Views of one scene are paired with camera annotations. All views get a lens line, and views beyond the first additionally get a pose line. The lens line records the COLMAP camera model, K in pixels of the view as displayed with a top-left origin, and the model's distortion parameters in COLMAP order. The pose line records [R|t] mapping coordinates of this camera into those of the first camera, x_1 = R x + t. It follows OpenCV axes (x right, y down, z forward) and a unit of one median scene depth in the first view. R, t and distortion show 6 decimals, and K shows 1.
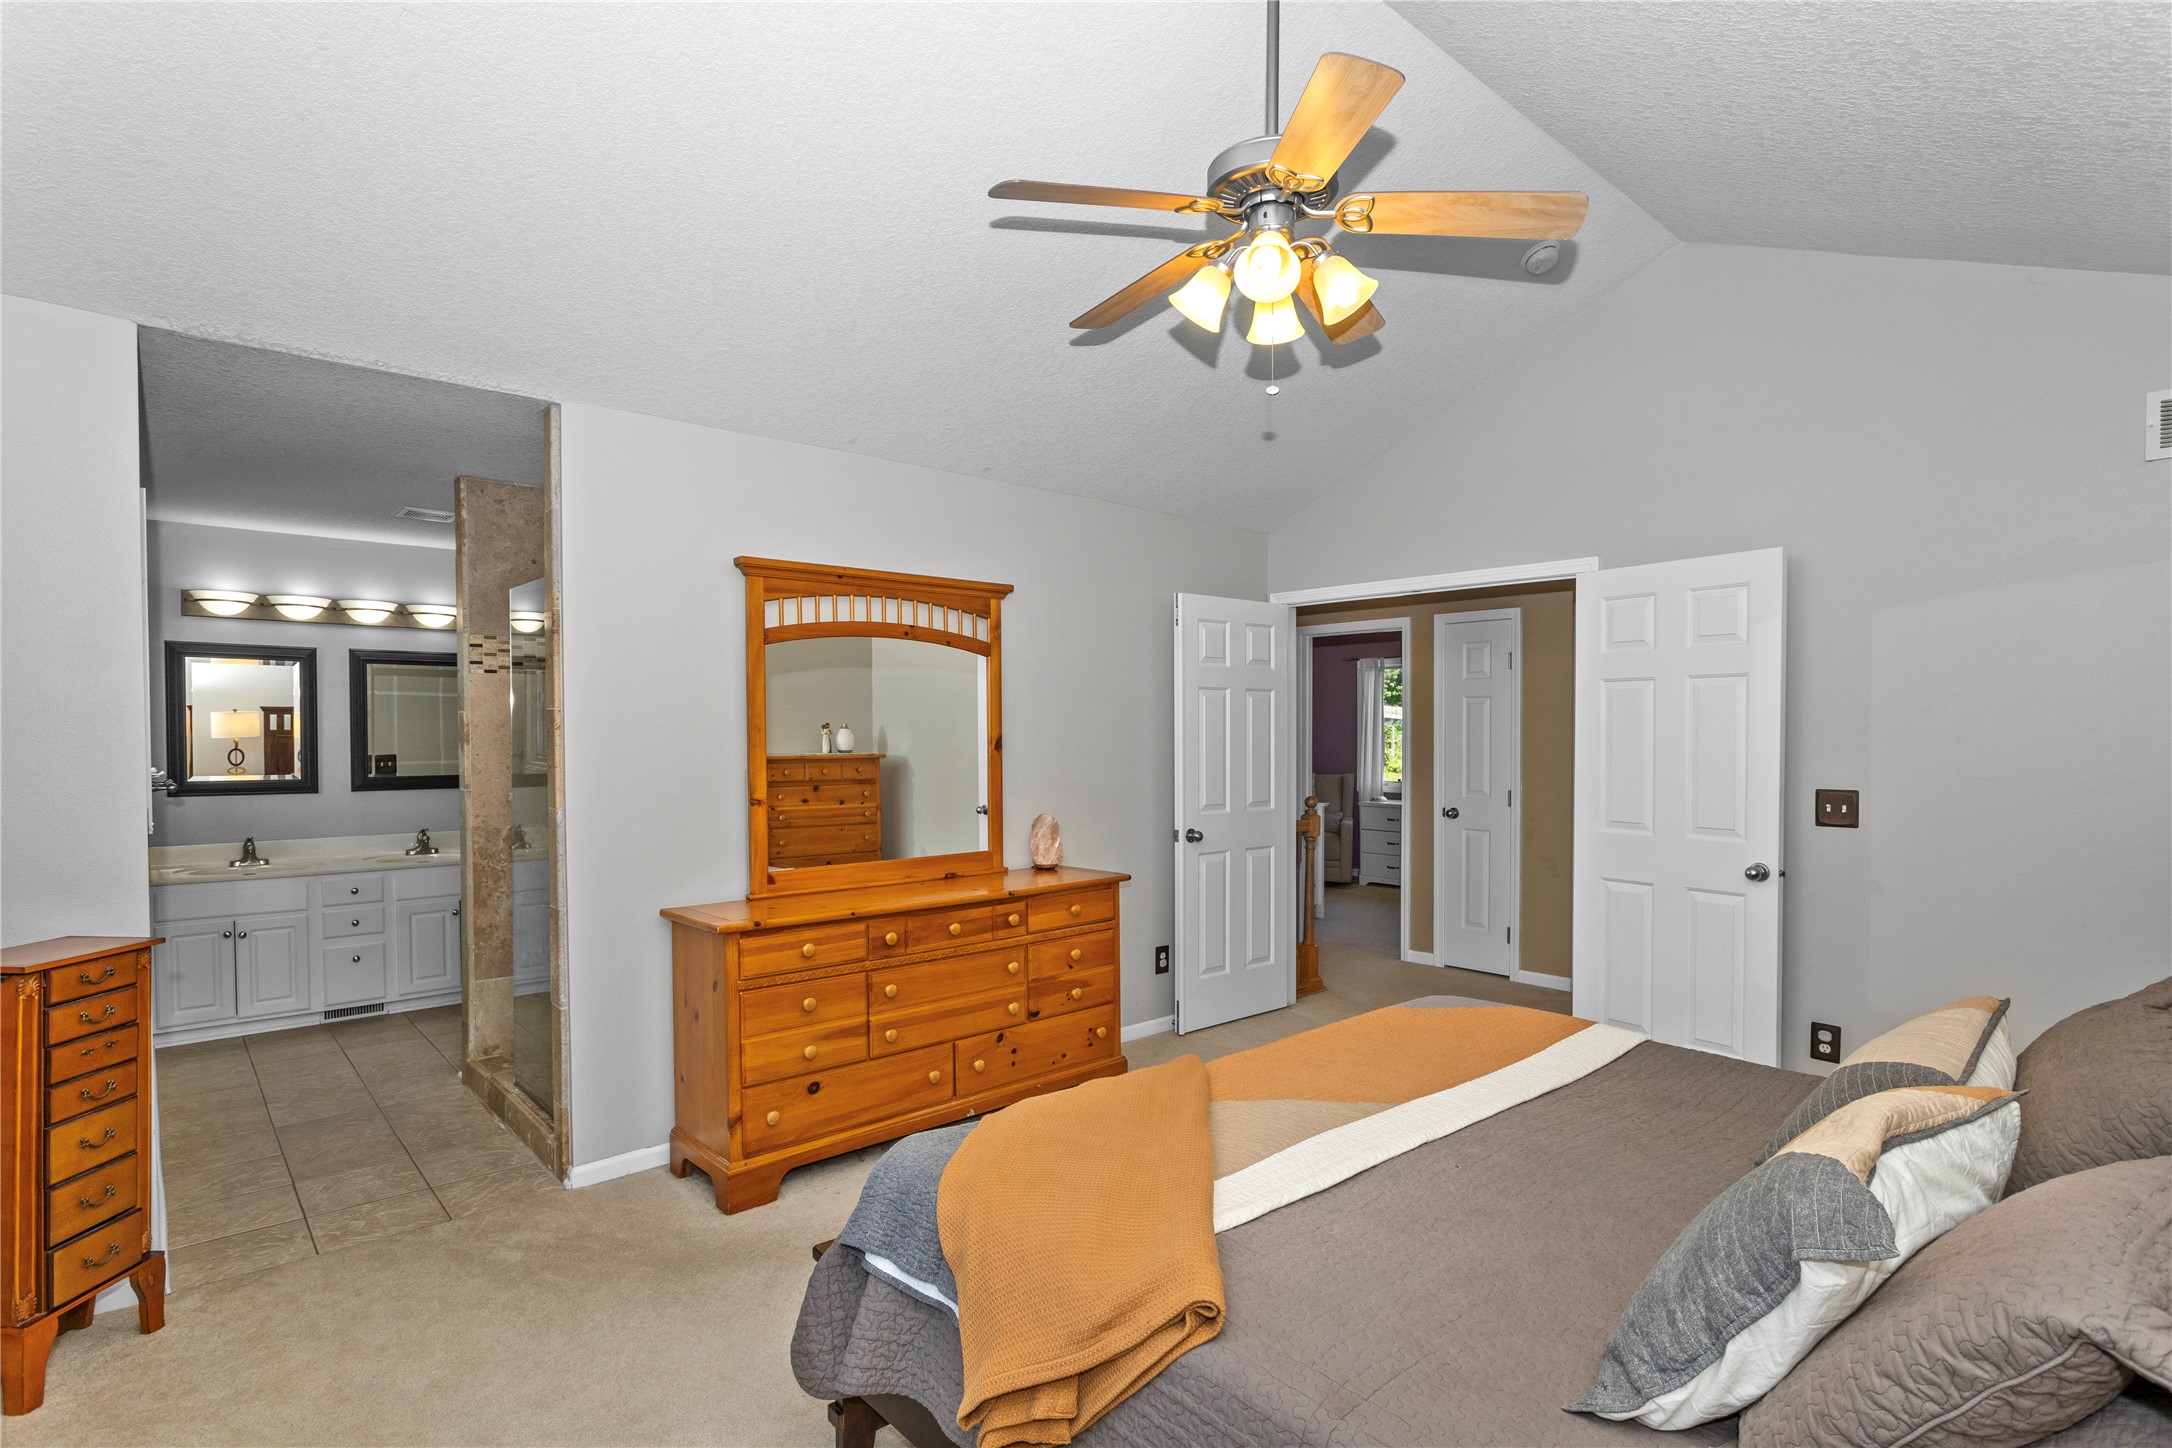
lens RADIAL K [[1075.3, 0, 1098.0], [0, 1075.3, 729.1], [0, 0, 1]] dist [-0.005264, 0.000567]
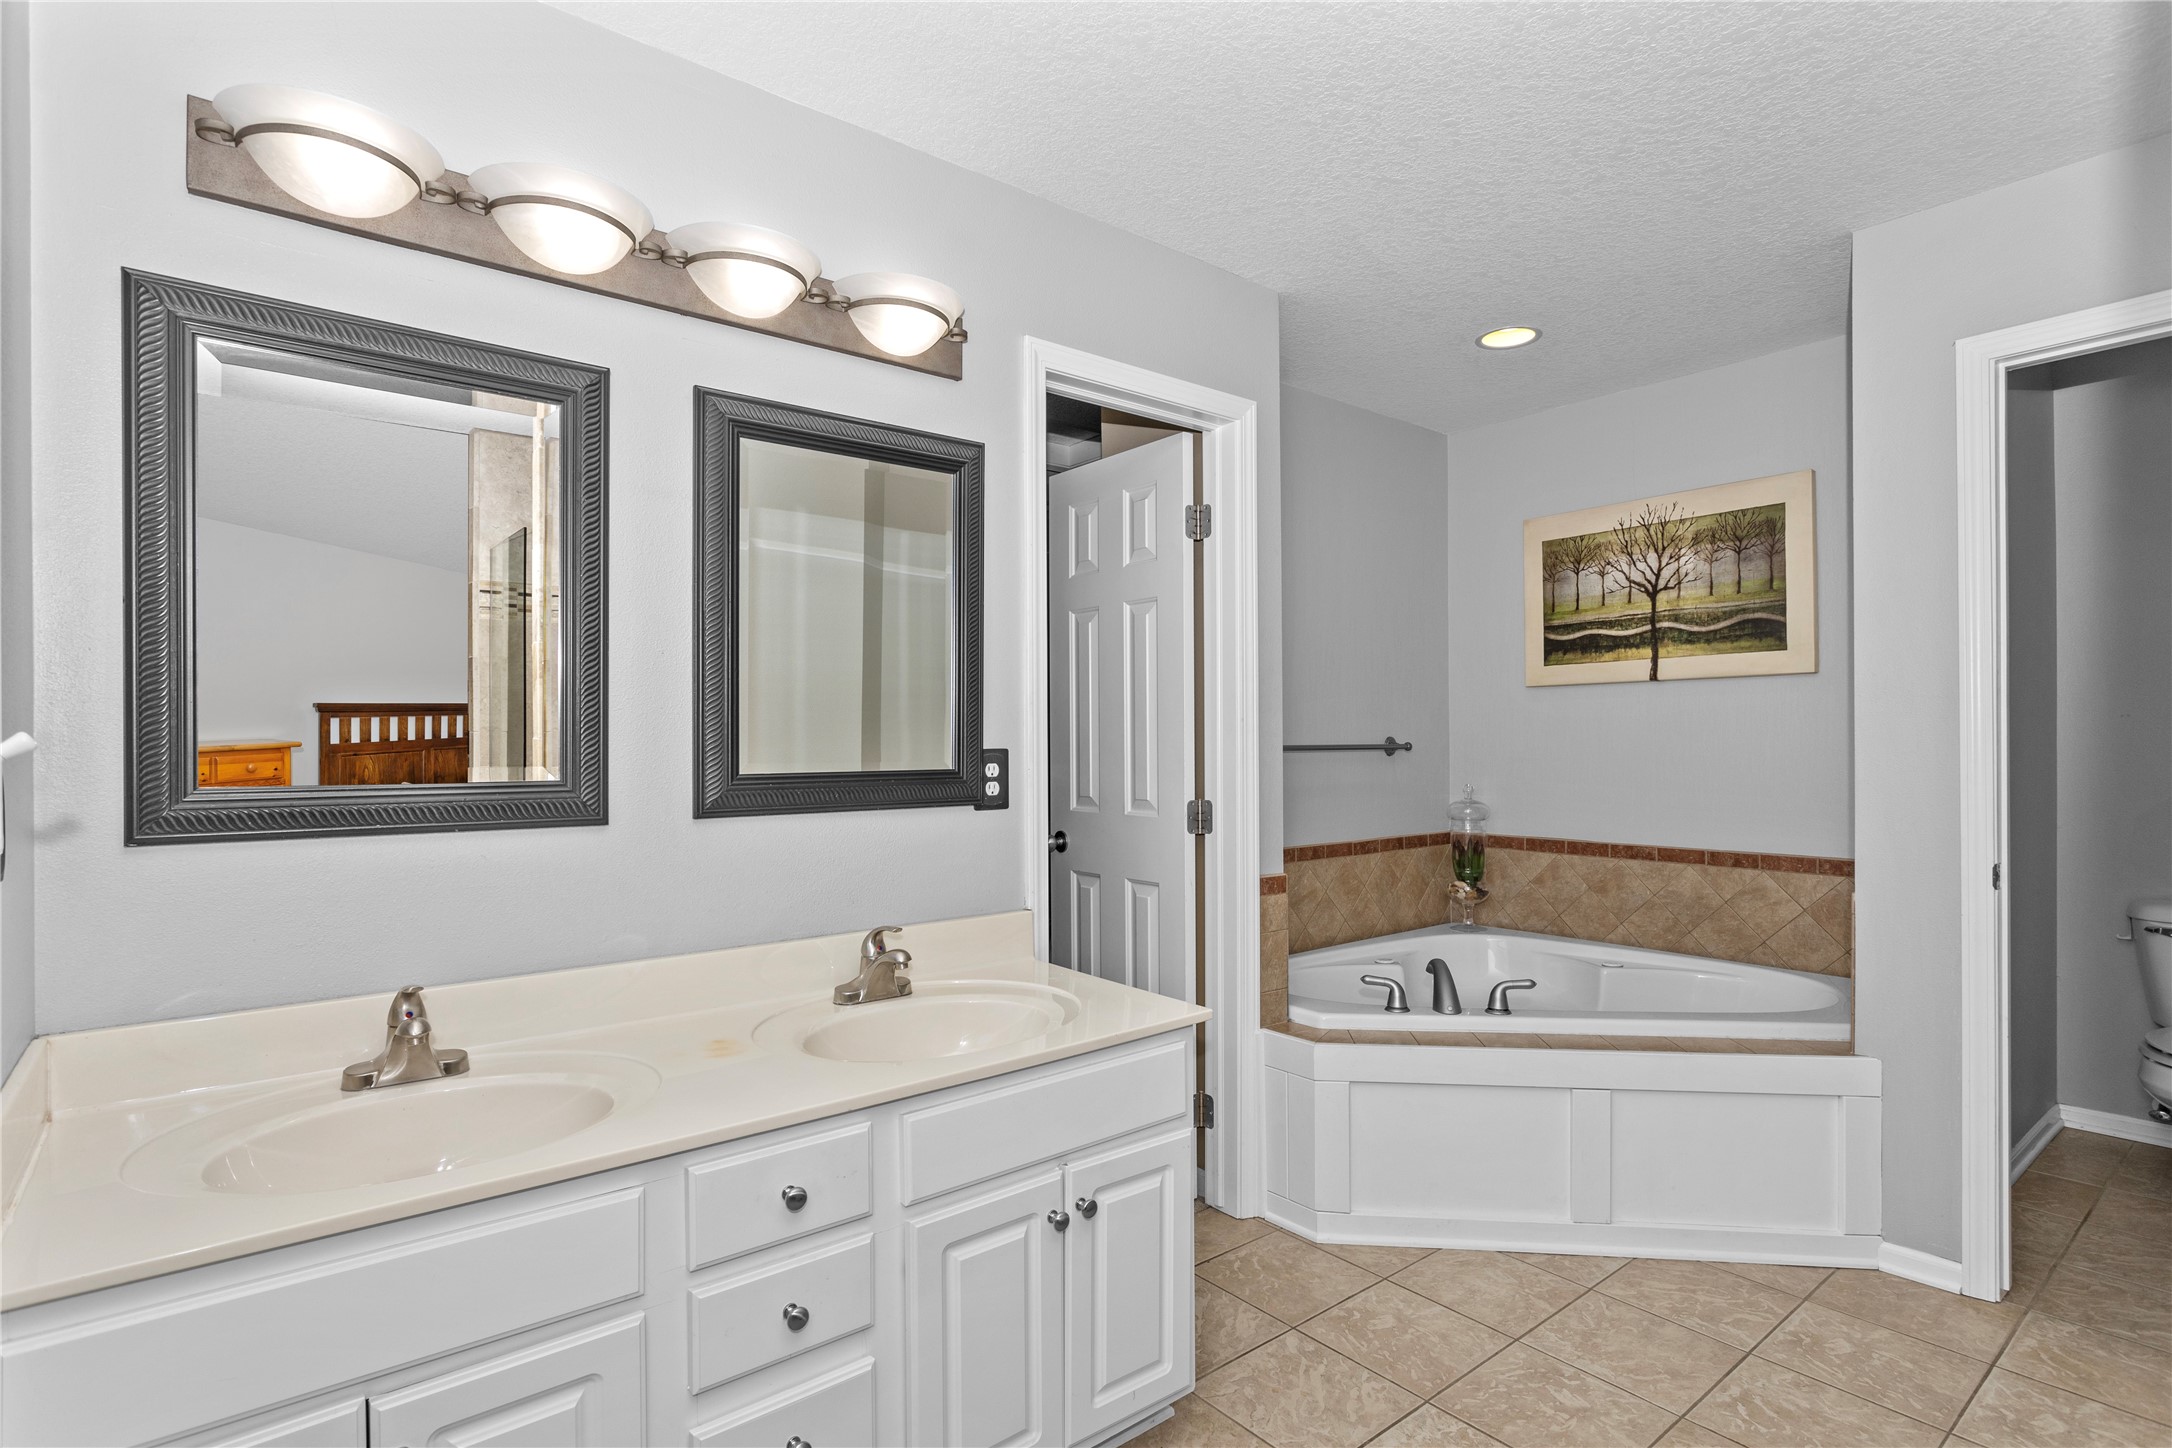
lens RADIAL K [[1075.3, 0, 1098.0], [0, 1075.3, 729.1], [0, 0, 1]] dist [-0.005264, 0.000567]
pose [[0.998682, 0.000331, -0.051321, -0.590336], [-0.000955, 0.999926, -0.012127, 0.036059], [0.051313, 0.012160, 0.998609, 0.718955]]
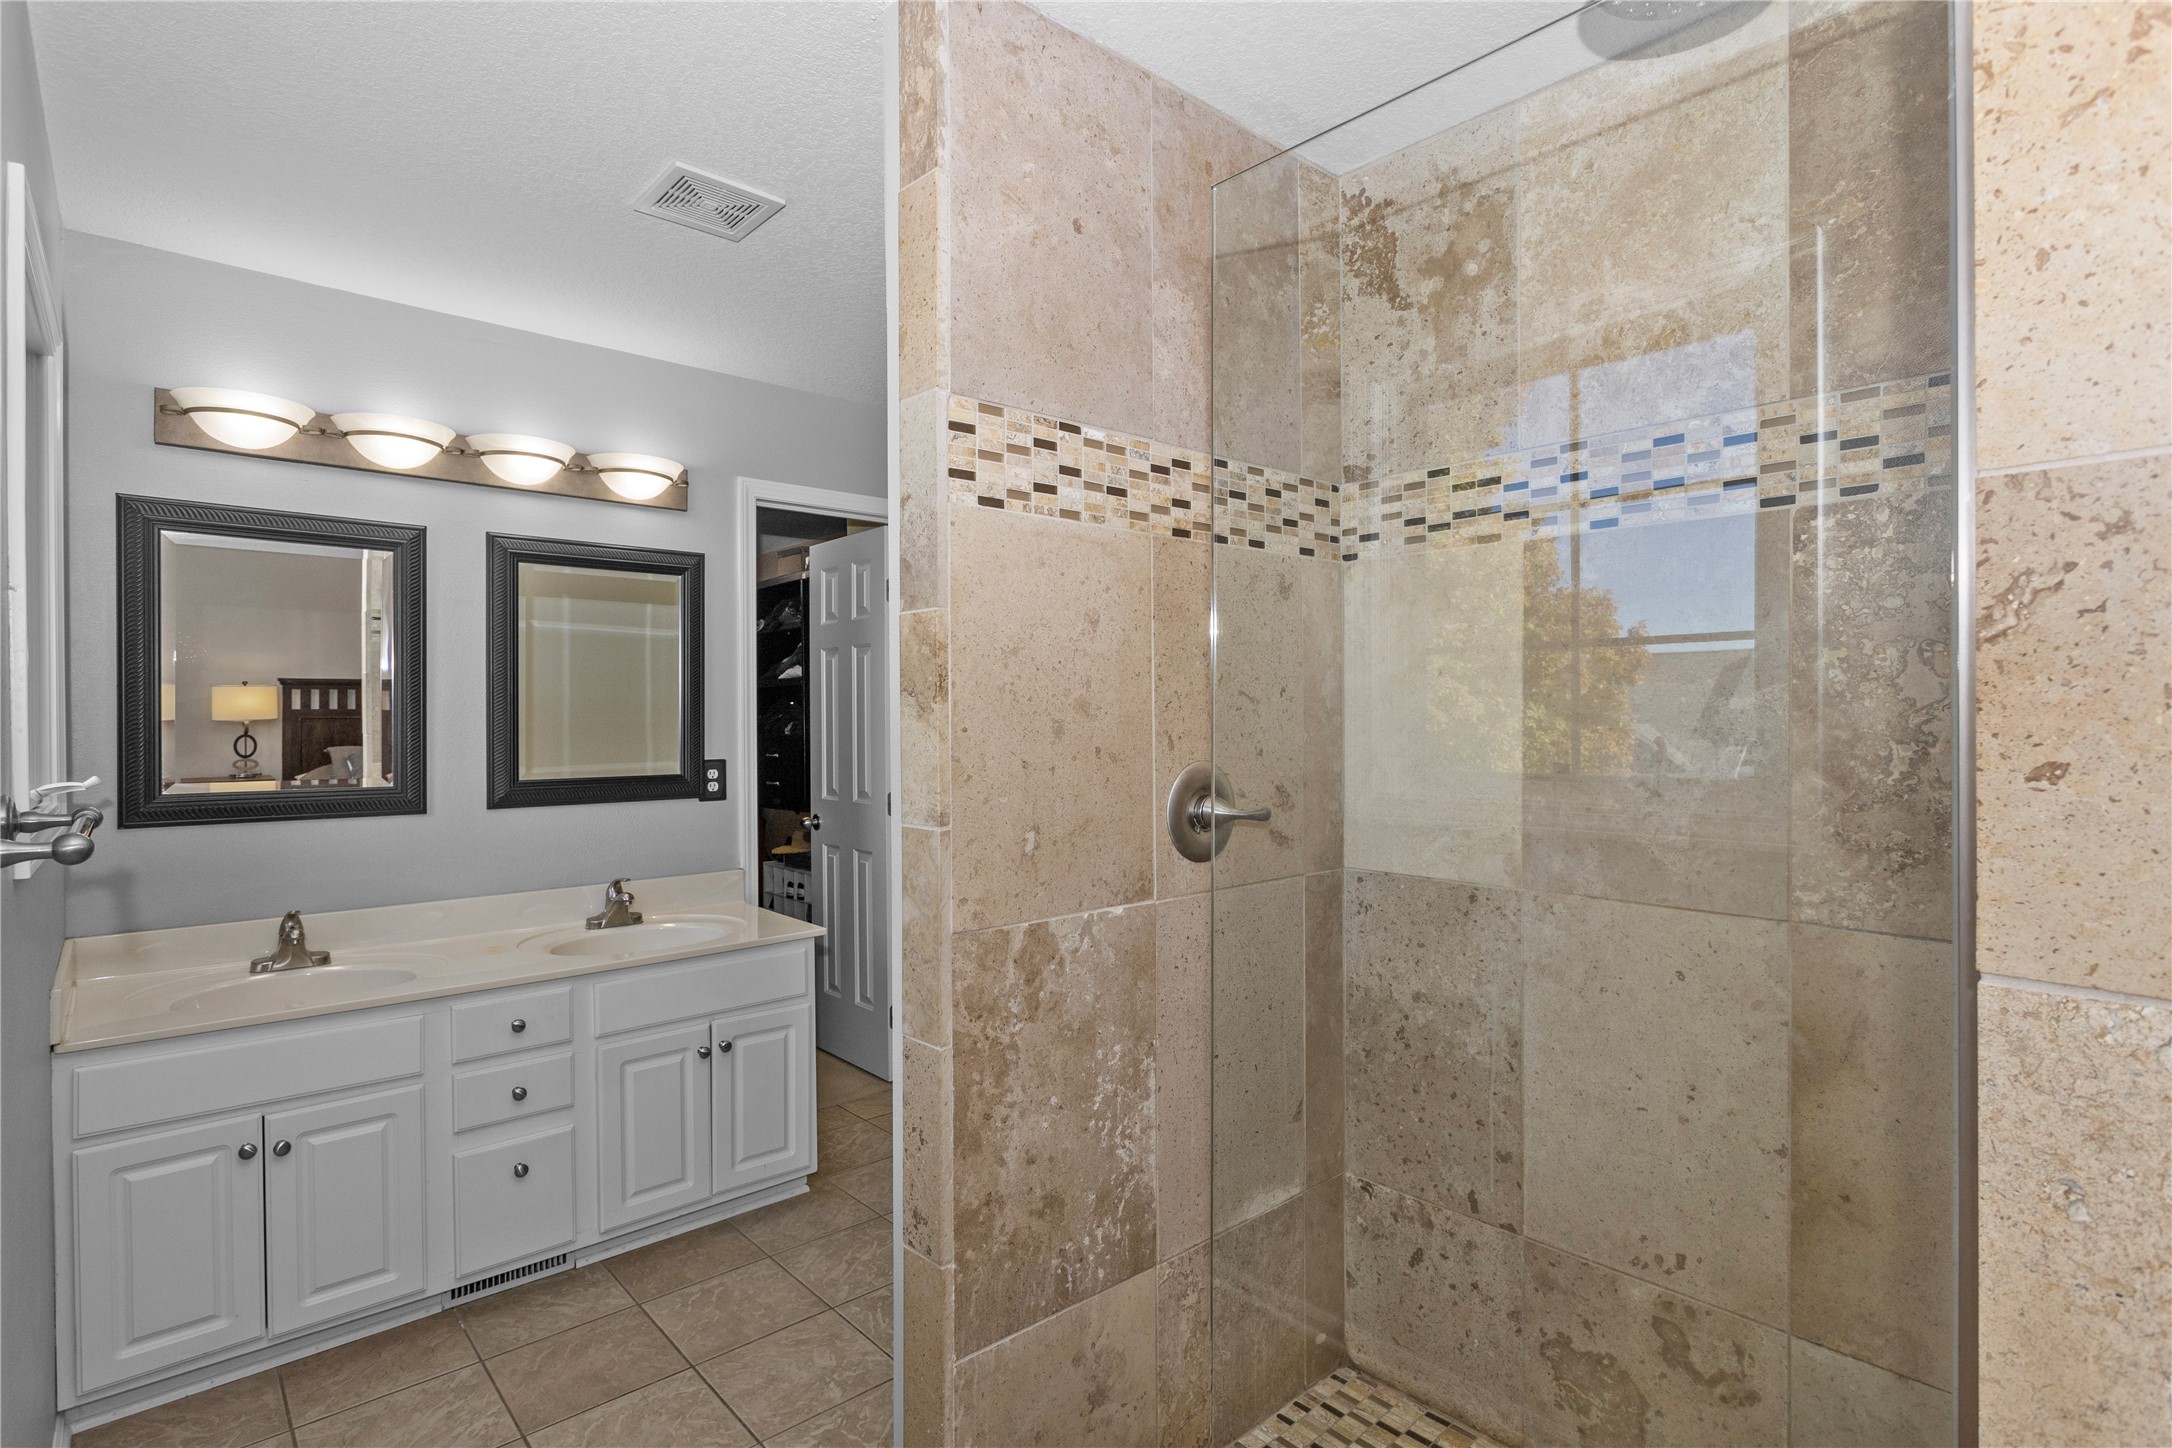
lens RADIAL K [[1086.7, 0, 1115.9], [0, 1086.7, 706.2], [0, 0, 1]] dist [-0.001970, 0.000194]
pose [[0.999984, -0.001046, 0.005584, -0.423383], [0.001126, 0.999896, -0.014390, 0.017080], [-0.005568, 0.014396, 0.999881, 0.508158]]
